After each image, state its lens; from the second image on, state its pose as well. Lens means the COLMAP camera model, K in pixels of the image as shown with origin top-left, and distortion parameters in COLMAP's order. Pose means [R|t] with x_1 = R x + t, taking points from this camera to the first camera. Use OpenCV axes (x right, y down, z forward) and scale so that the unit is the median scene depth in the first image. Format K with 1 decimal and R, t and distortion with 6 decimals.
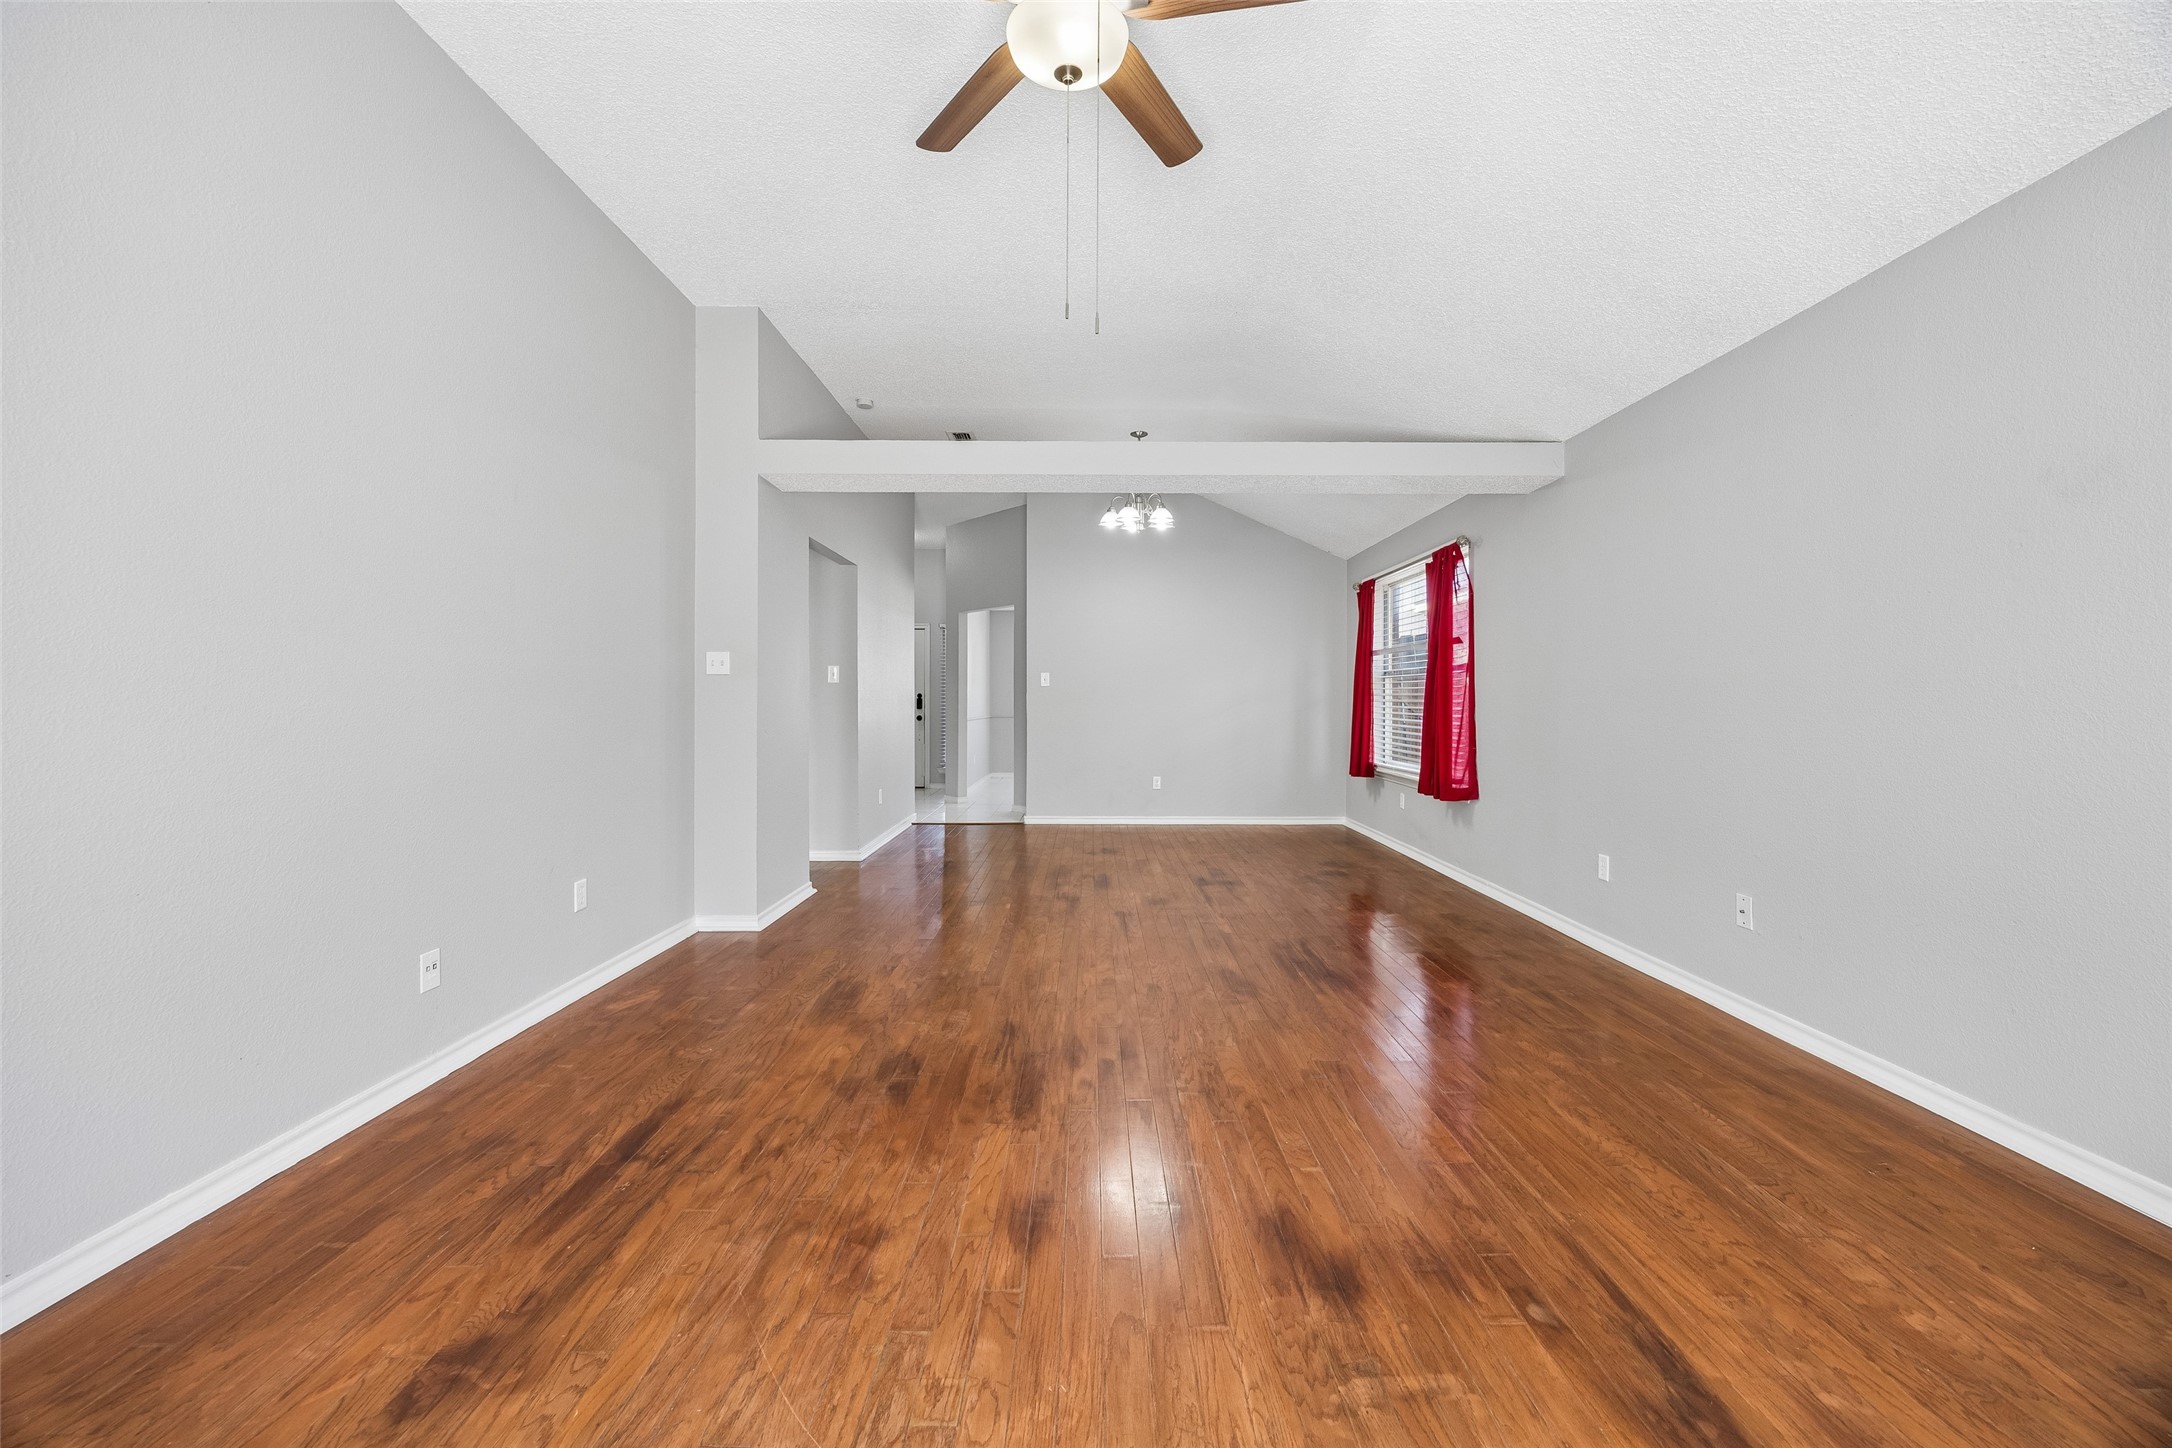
lens RADIAL K [[824.6, 0, 1083.2], [0, 824.6, 704.6], [0, 0, 1]] dist [-0.006286, -0.000093]
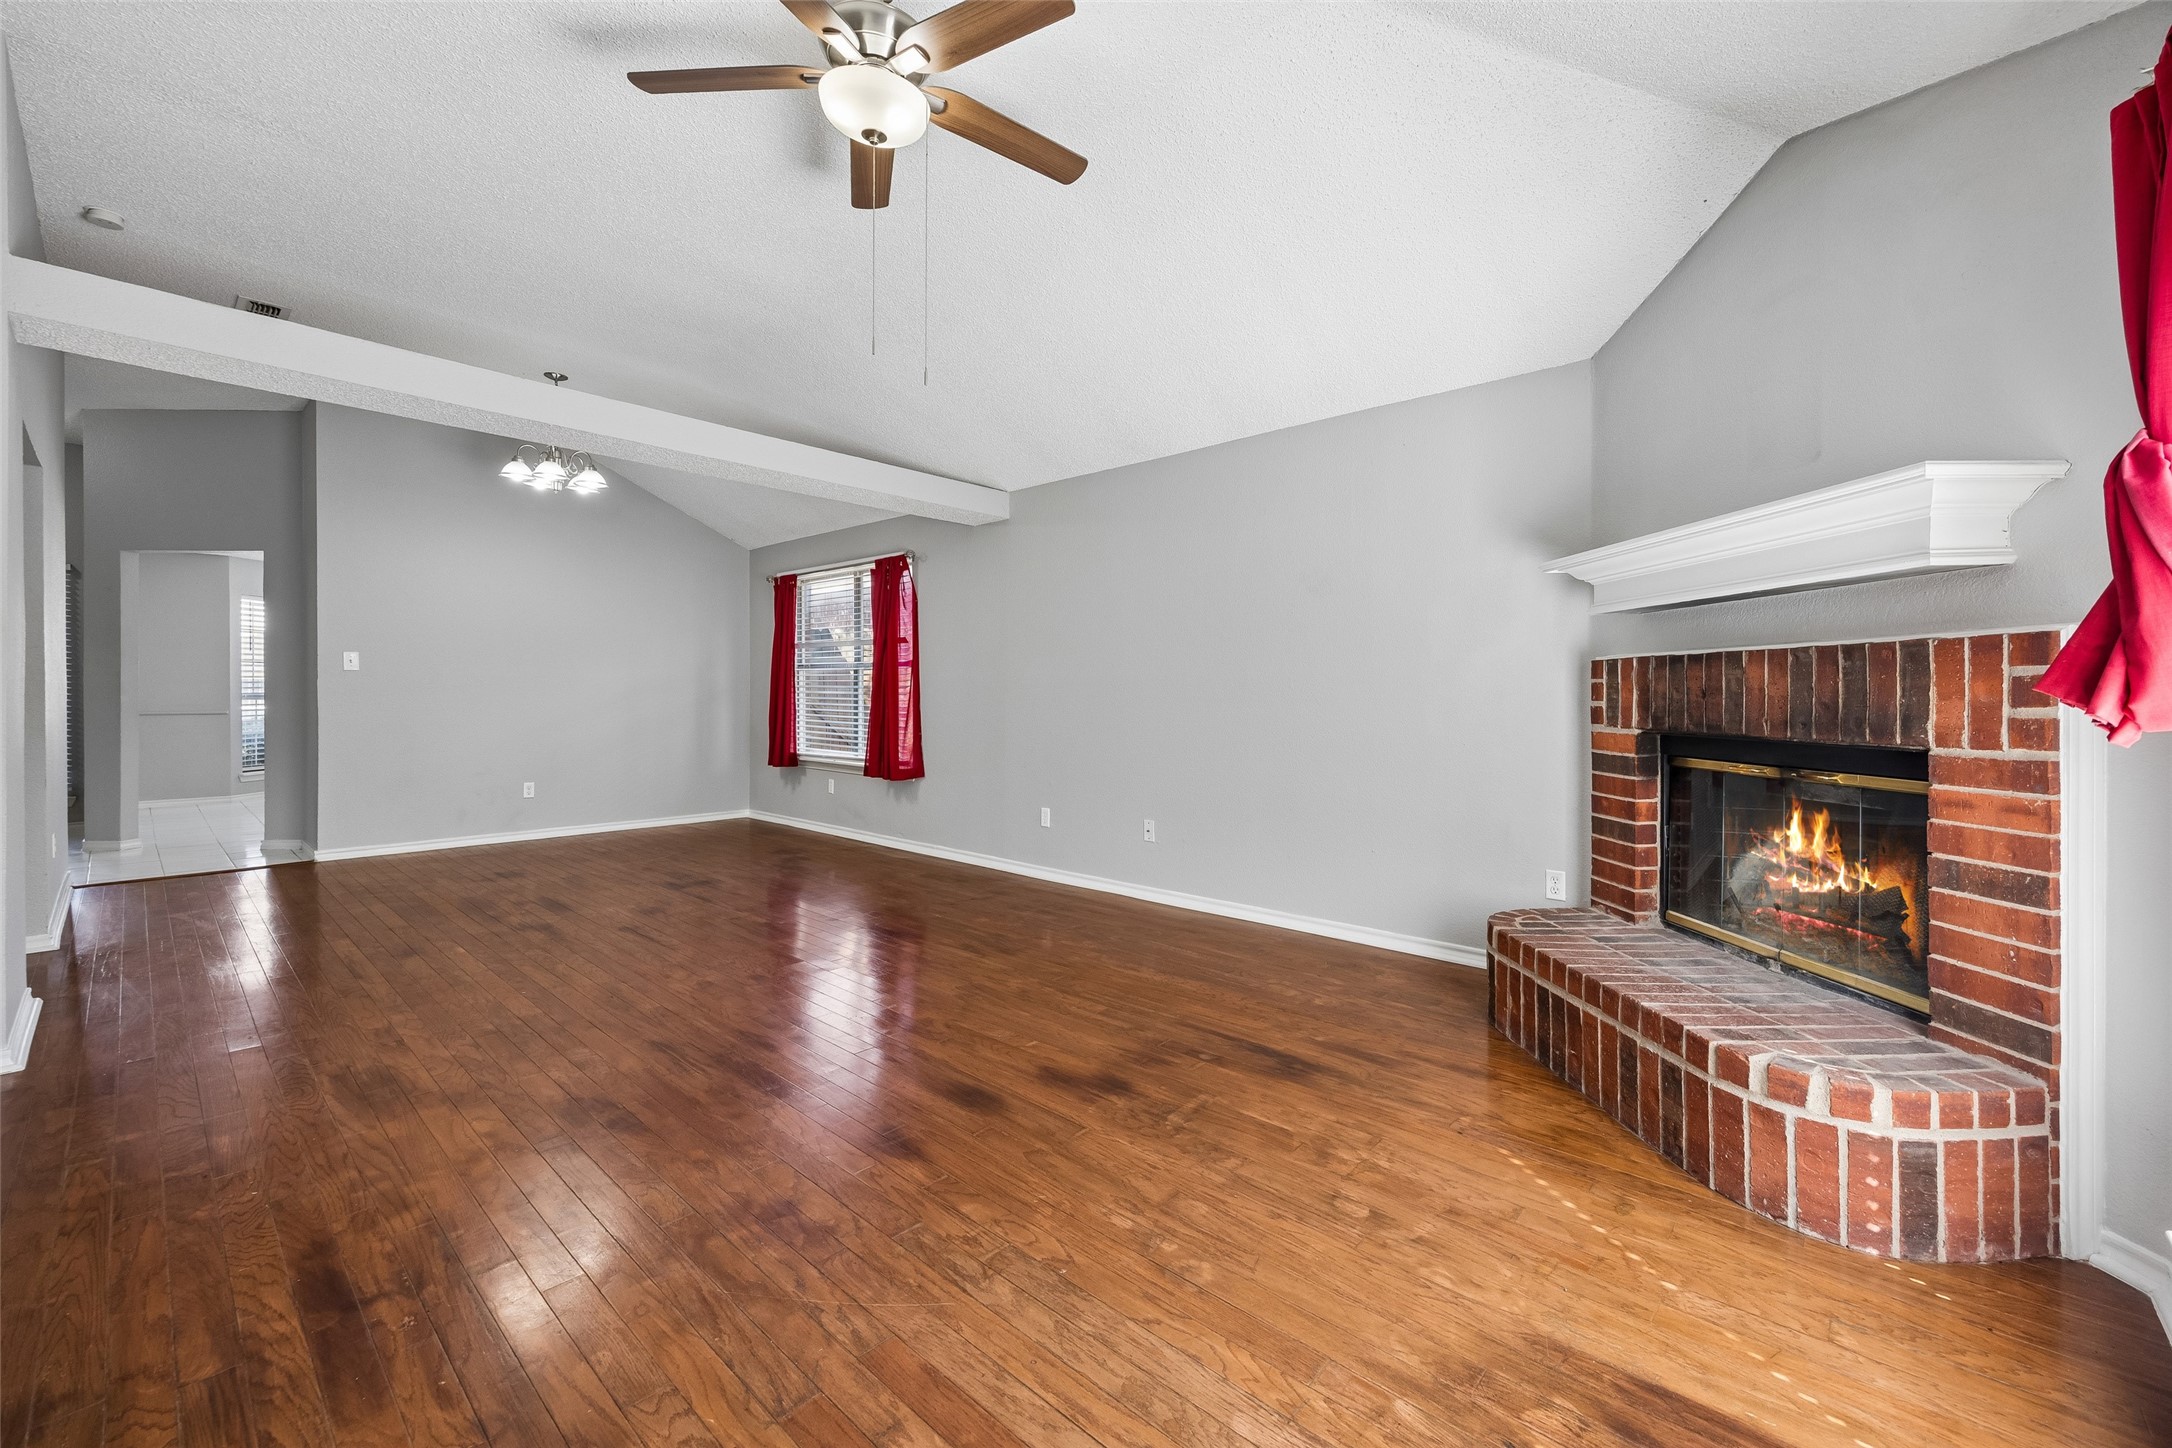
lens RADIAL K [[871.8, 0, 1085.7], [0, 871.8, 700.6], [0, 0, 1]] dist [0.000608, 0.000288]
pose [[0.674365, -0.003614, 0.738389, -0.273124], [-0.000990, 0.999983, 0.005799, -0.001089], [-0.738397, -0.004642, 0.674350, -0.008275]]
